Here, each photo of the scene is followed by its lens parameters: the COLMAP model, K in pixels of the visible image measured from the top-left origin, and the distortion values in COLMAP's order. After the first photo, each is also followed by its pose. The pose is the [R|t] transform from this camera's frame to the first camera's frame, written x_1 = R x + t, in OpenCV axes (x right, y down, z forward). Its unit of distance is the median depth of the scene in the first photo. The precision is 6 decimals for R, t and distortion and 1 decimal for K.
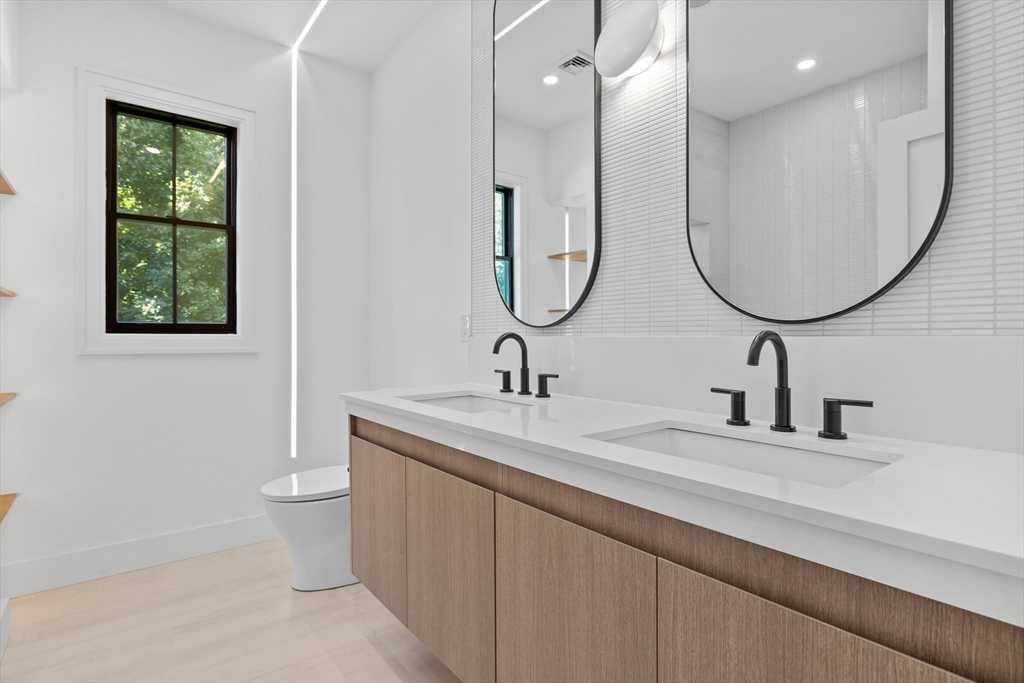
lens RADIAL K [[524.0, 0, 510.7], [0, 524.0, 338.1], [0, 0, 1]] dist [-0.000978, 0.000645]
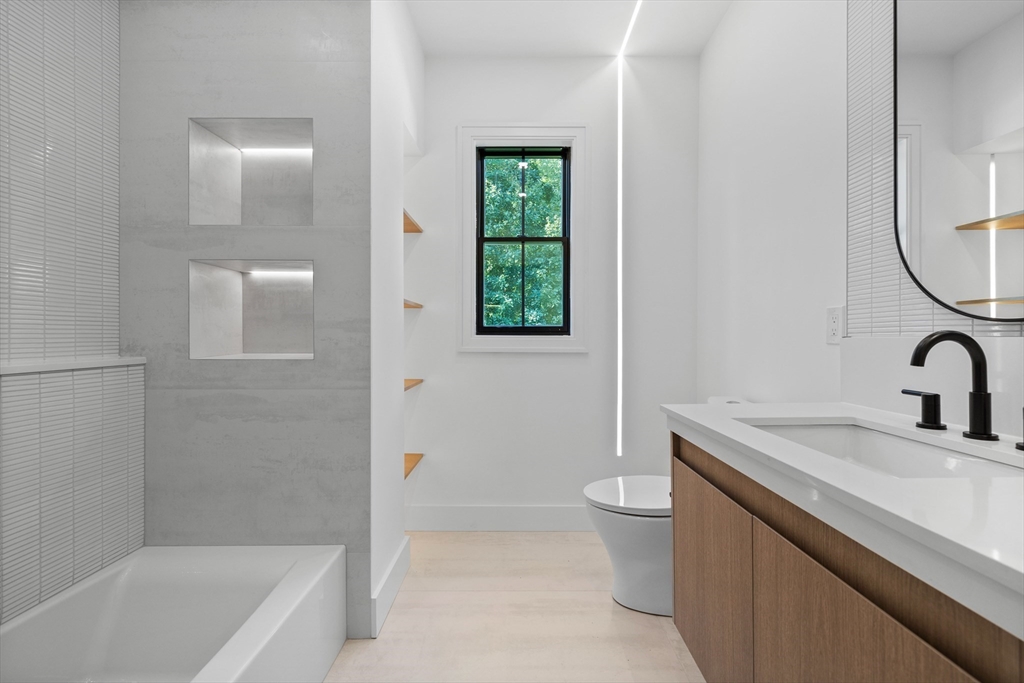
lens RADIAL K [[454.5, 0, 508.6], [0, 454.5, 337.1], [0, 0, 1]] dist [0.000126, 0.000273]
pose [[0.791950, -0.000246, -0.610586, -0.055041], [-0.003104, 0.999985, -0.004428, 0.000078], [0.610578, 0.005402, 0.791938, 0.205181]]
